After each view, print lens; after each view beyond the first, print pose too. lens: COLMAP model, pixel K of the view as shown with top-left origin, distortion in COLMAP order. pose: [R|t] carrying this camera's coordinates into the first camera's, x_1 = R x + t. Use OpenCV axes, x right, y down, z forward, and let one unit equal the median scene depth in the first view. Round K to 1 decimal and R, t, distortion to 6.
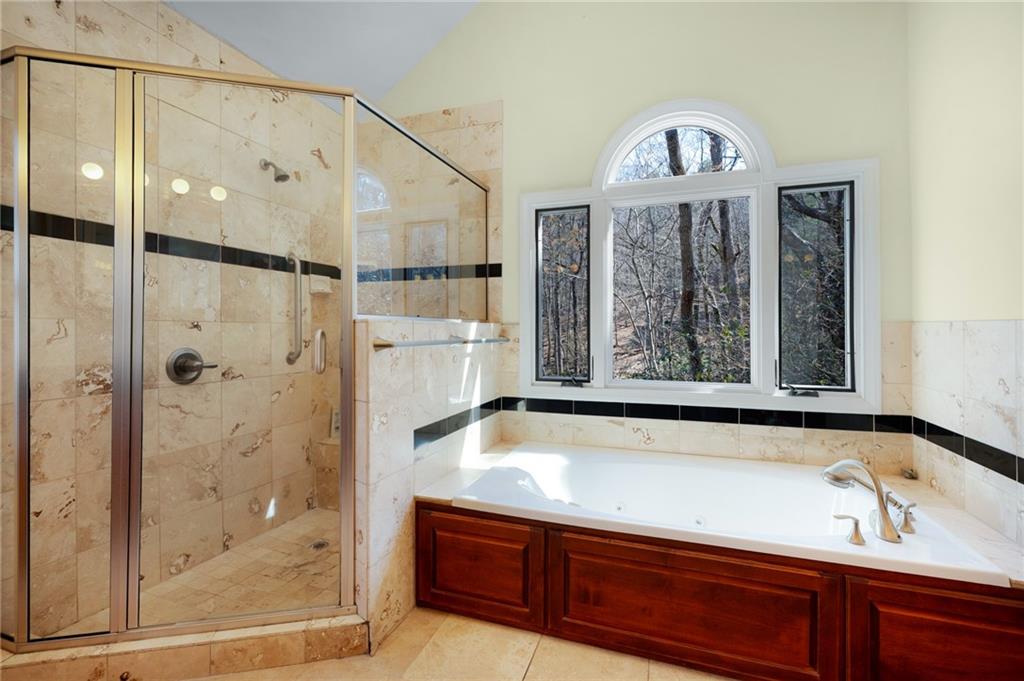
lens RADIAL K [[458.9, 0, 508.0], [0, 458.9, 333.0], [0, 0, 1]] dist [-0.000196, 0.000200]
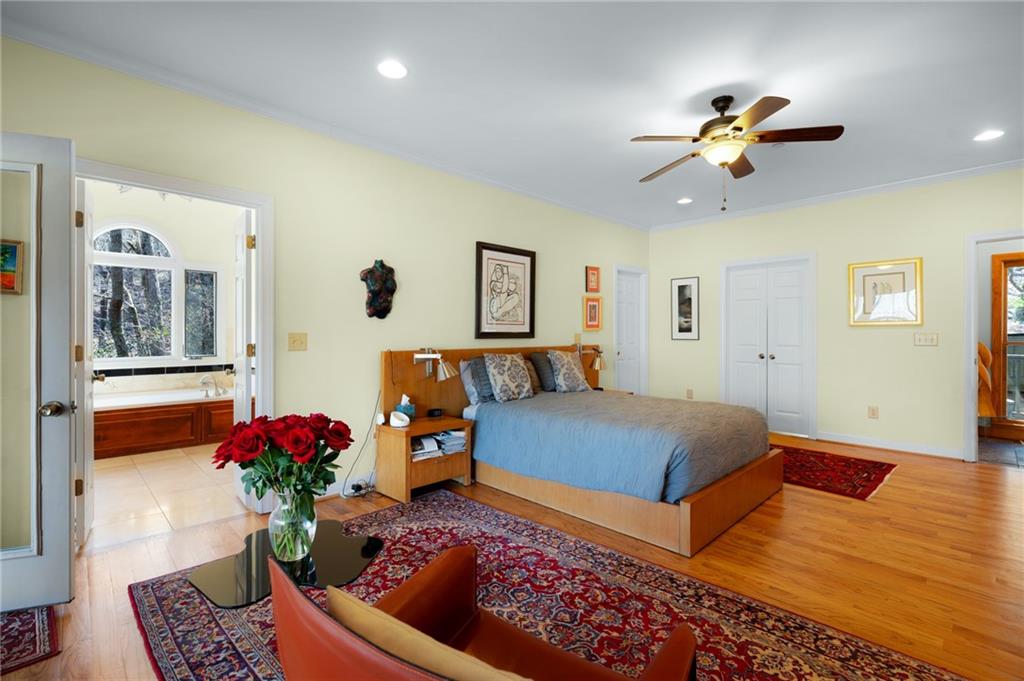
lens RADIAL K [[458.9, 0, 508.0], [0, 458.9, 333.0], [0, 0, 1]] dist [-0.000196, 0.000200]
pose [[0.434761, 0.005578, 0.900529, -0.816565], [-0.002793, 0.999984, -0.004846, 0.005615], [-0.900542, -0.000409, 0.434770, -1.530910]]
